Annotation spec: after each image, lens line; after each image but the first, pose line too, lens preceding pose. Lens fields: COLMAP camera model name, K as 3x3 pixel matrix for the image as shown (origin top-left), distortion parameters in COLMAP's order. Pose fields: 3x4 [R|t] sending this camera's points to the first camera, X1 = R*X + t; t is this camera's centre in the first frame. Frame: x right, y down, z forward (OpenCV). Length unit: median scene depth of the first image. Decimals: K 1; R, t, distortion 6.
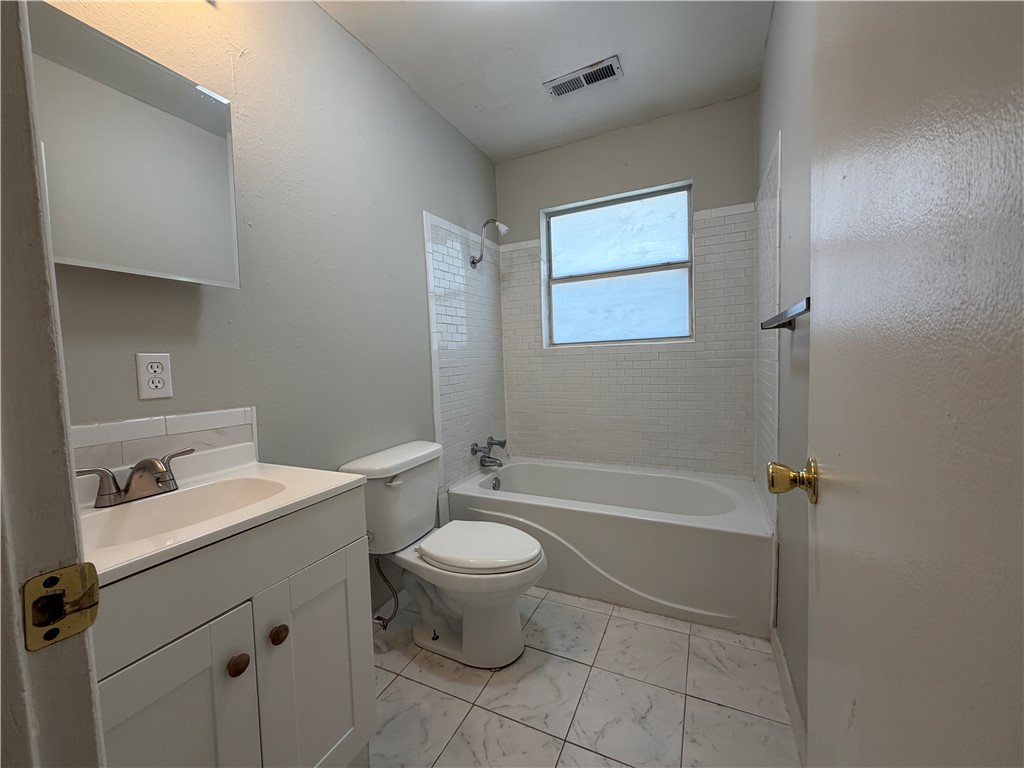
lens RADIAL K [[408.8, 0, 510.6], [0, 408.8, 382.3], [0, 0, 1]] dist [0.003650, 0.000210]
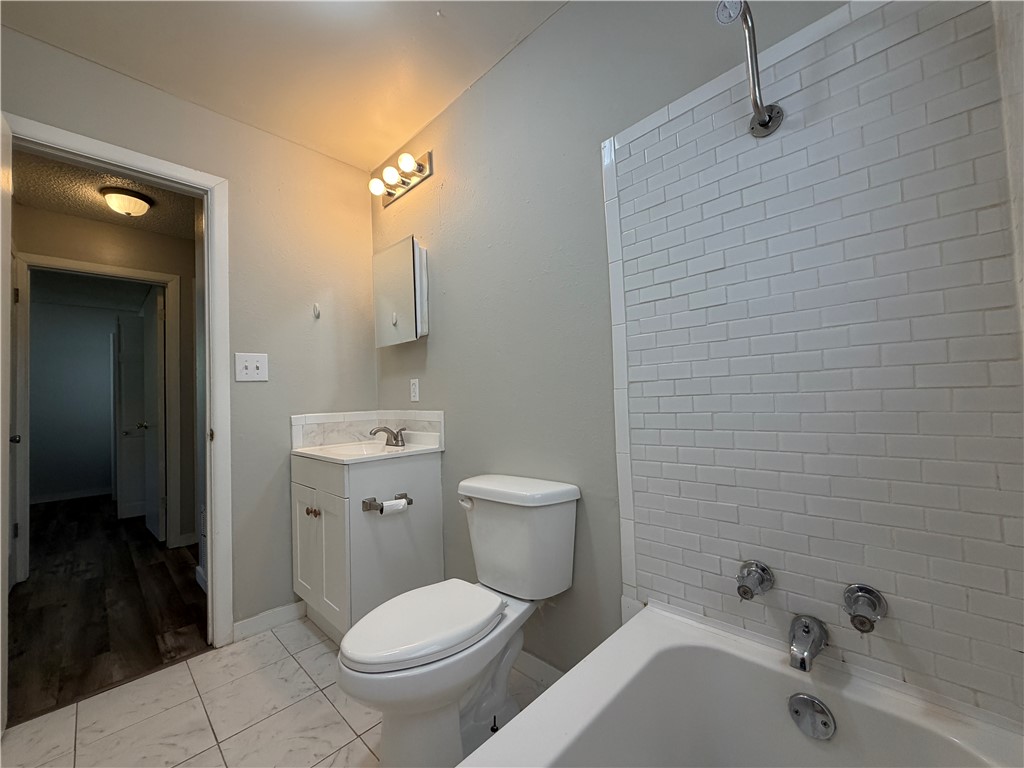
lens RADIAL K [[408.8, 0, 510.6], [0, 408.8, 382.3], [0, 0, 1]] dist [0.003650, 0.000210]
pose [[-0.319385, 0.013869, -0.947524, 0.741085], [-0.004423, 0.999860, 0.016125, -0.073909], [0.947615, 0.009341, -0.319279, 1.734338]]
